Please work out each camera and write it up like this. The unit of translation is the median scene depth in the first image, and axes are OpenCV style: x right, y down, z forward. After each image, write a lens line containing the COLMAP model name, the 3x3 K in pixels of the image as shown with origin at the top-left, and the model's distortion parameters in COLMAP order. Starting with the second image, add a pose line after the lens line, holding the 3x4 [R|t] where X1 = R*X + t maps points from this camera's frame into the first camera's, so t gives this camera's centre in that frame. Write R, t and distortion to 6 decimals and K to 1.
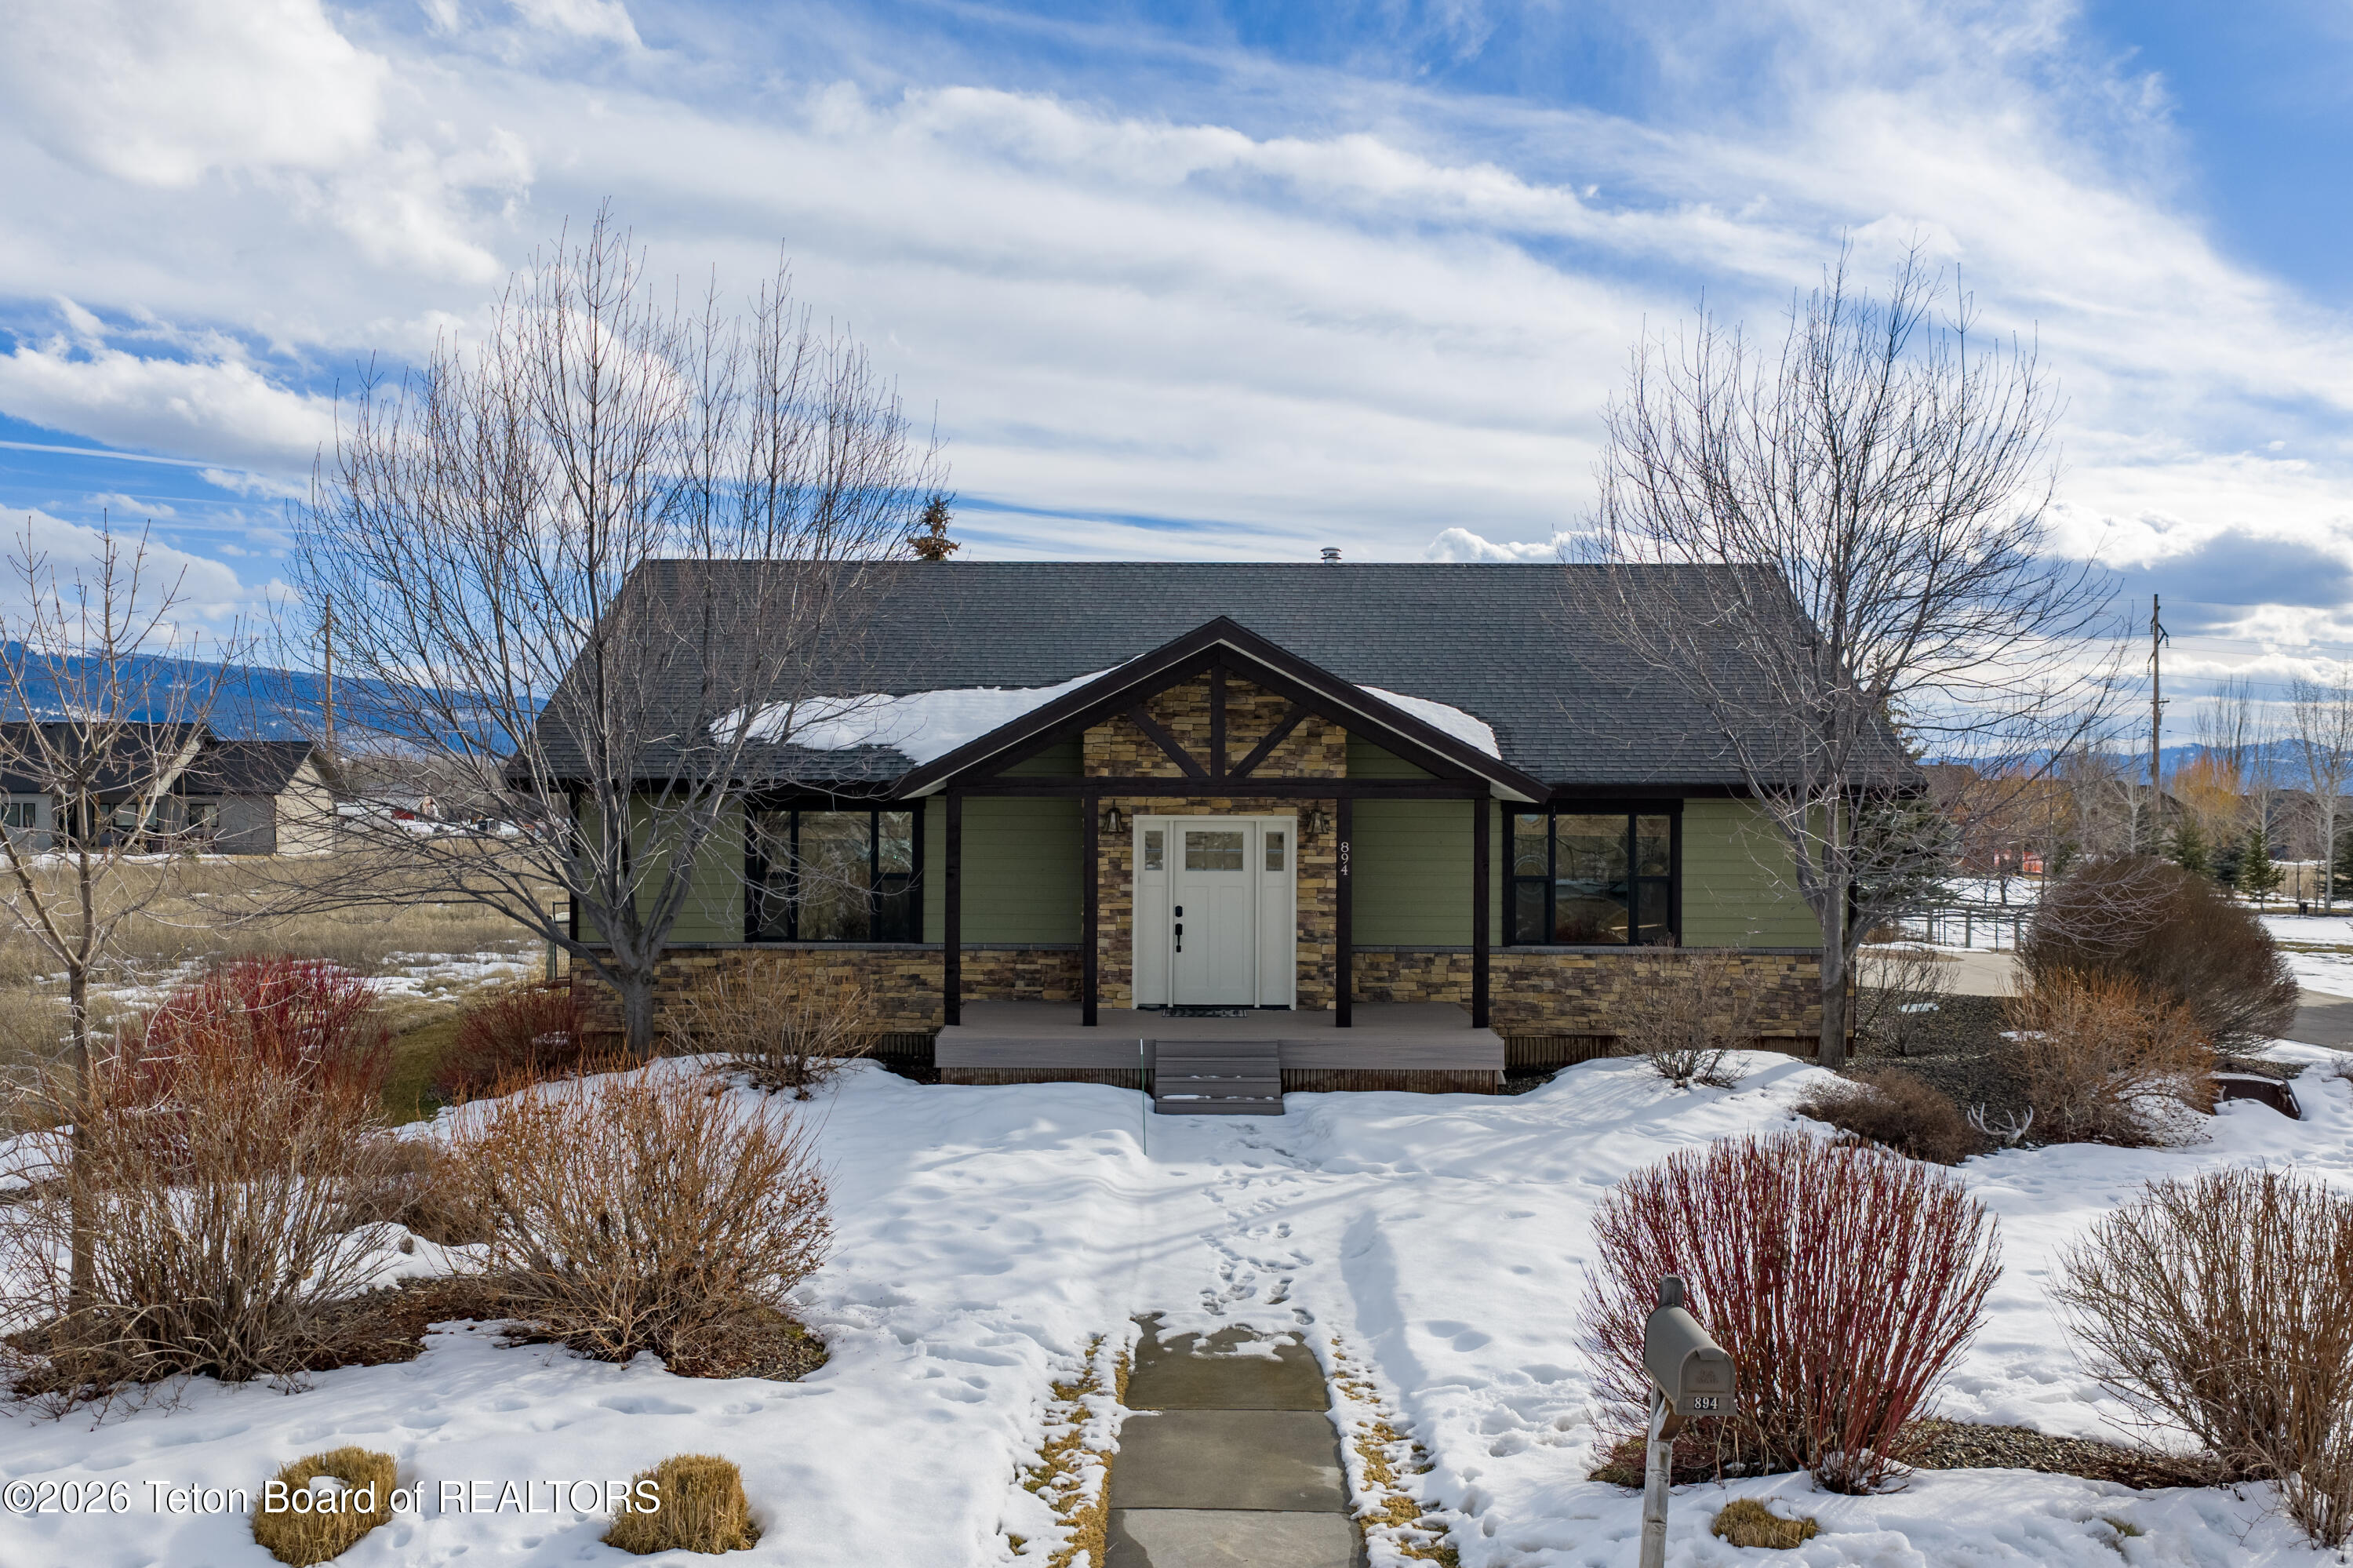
lens RADIAL K [[2107.4, 0, 1162.3], [0, 2107.4, 787.9], [0, 0, 1]] dist [0.022530, -0.049098]
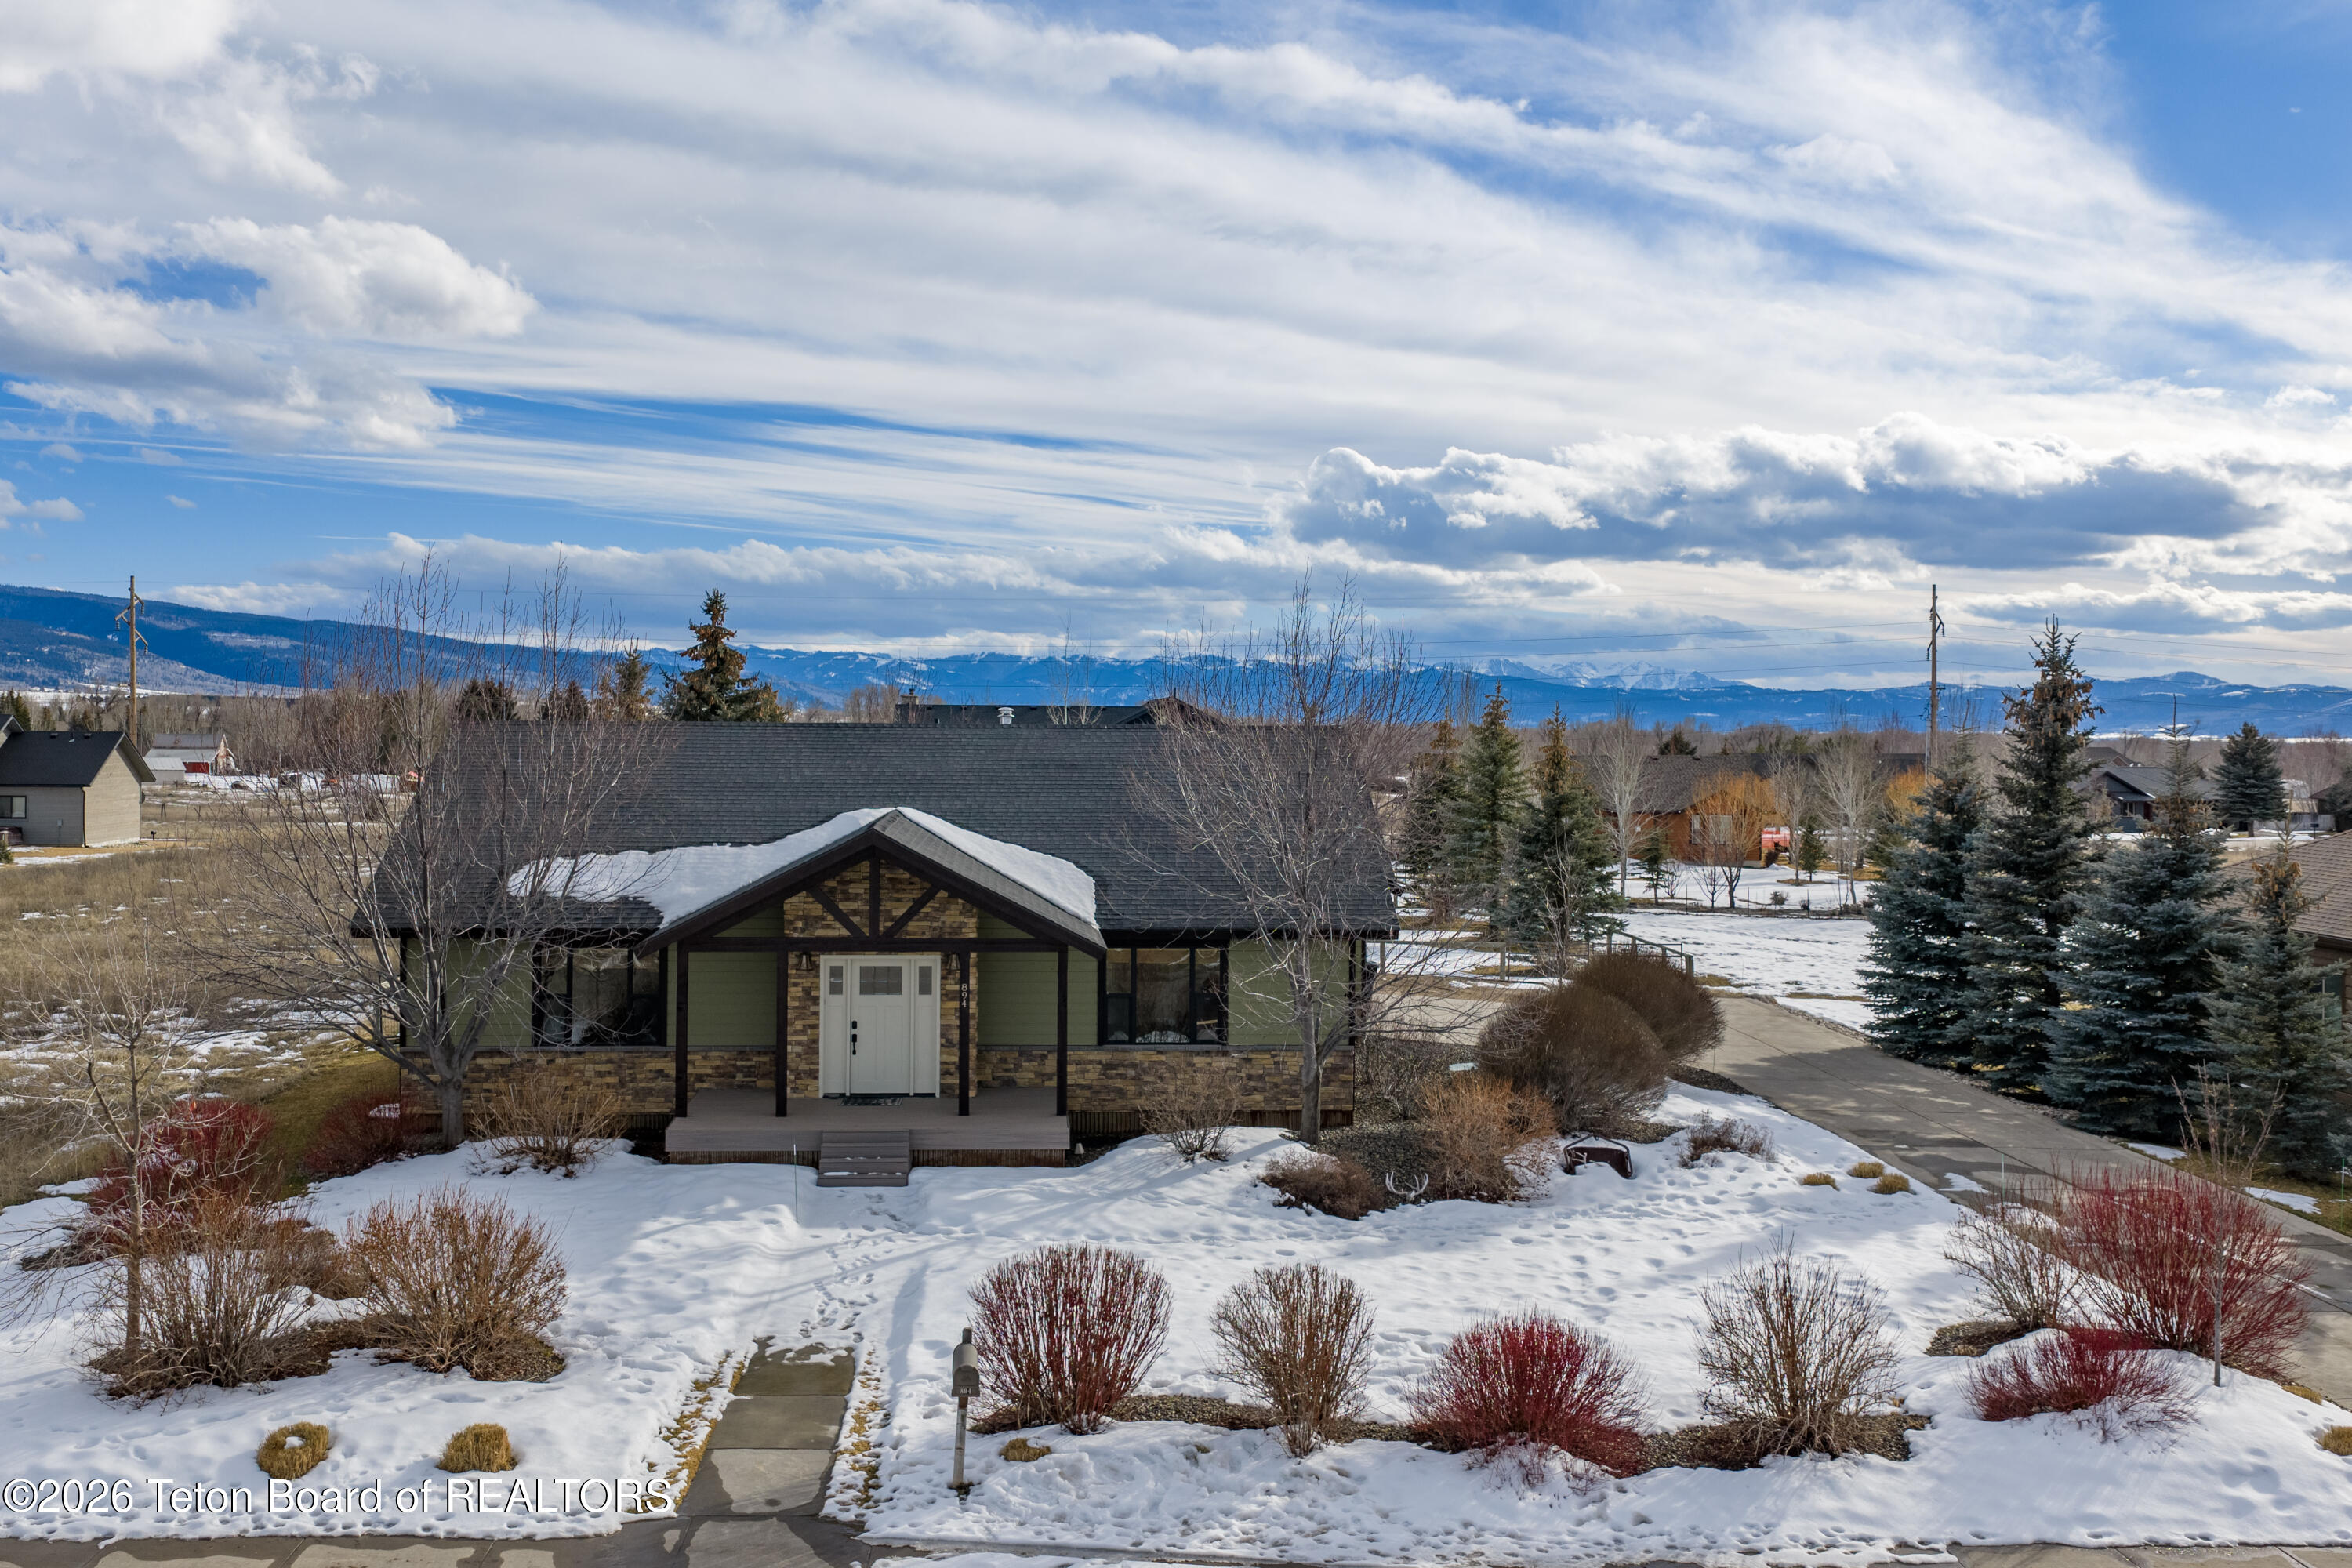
lens RADIAL K [[2240.5, 0, 1127.3], [0, 2240.5, 719.0], [0, 0, 1]] dist [0.018685, -0.036760]
pose [[0.998718, 0.001826, 0.050578, 0.133517], [-0.001816, 0.999998, -0.000245, -0.168310], [-0.050578, 0.000153, 0.998720, -0.552512]]
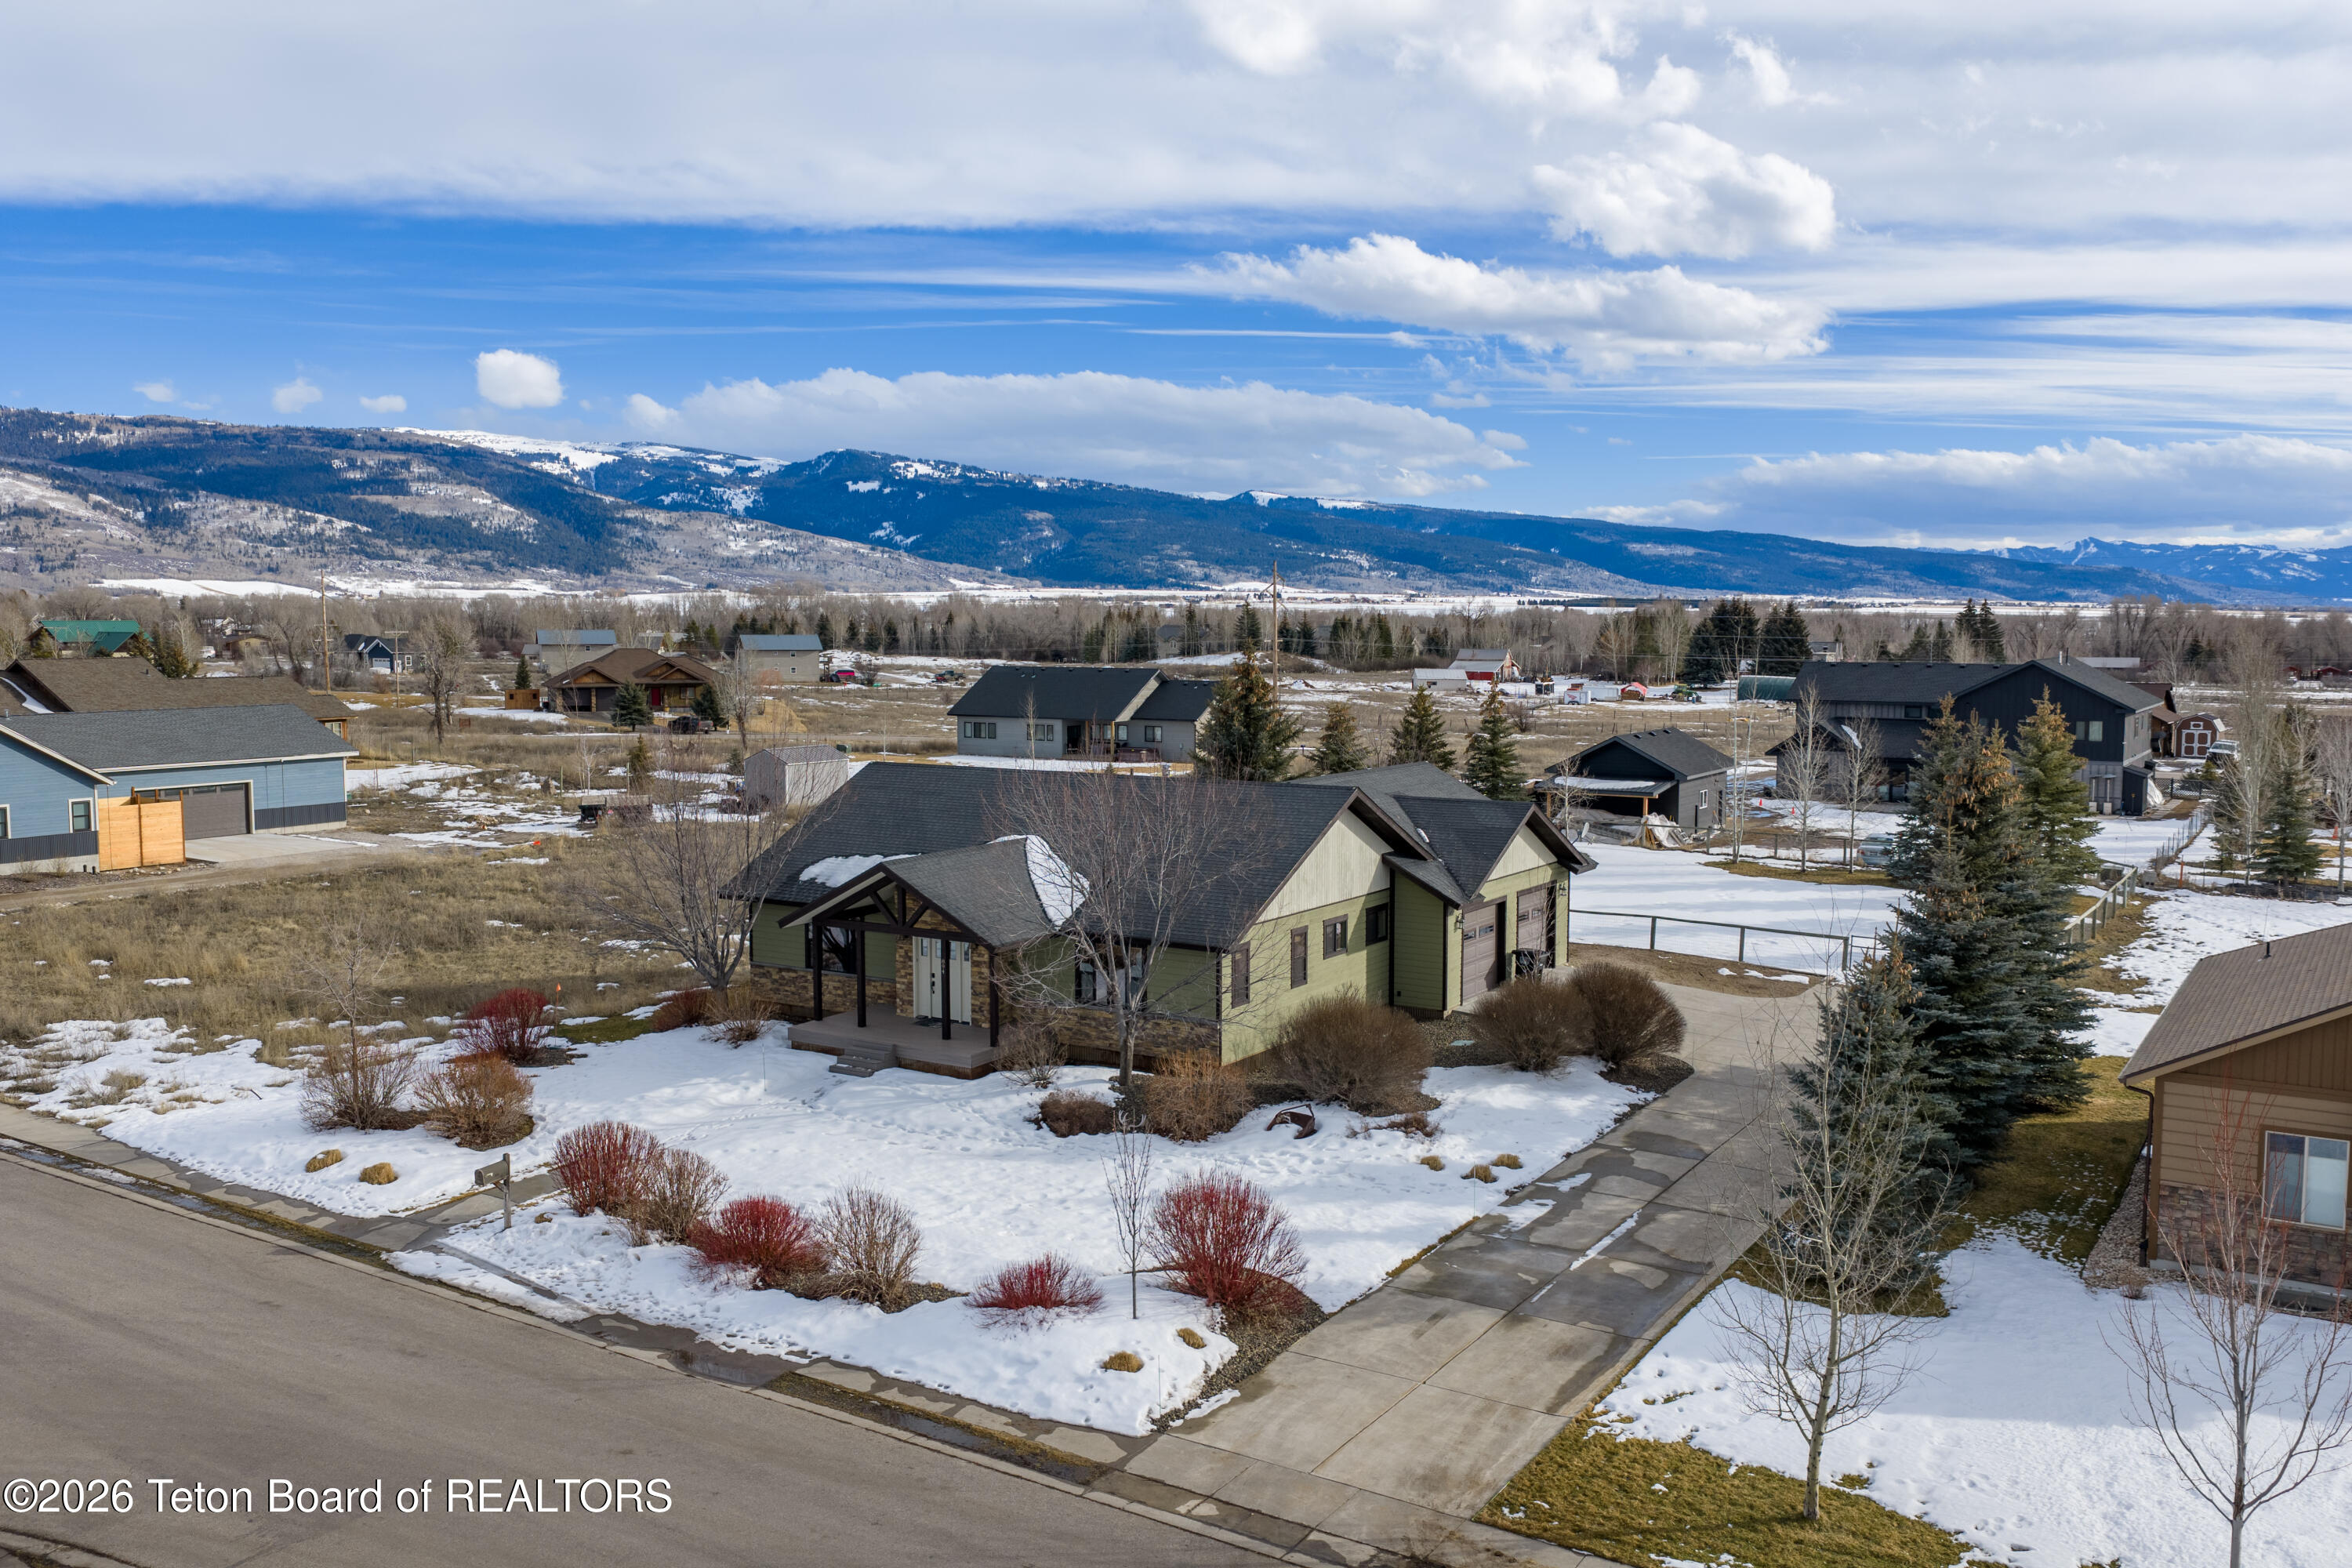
lens RADIAL K [[1941.7, 0, 1170.2], [0, 1941.7, 781.0], [0, 0, 1]] dist [0.017540, -0.035513]
pose [[0.841751, 0.040711, -0.538328, 1.577983], [0.005575, 0.996444, 0.084074, -0.380609], [0.539836, -0.073771, 0.838531, -0.677573]]
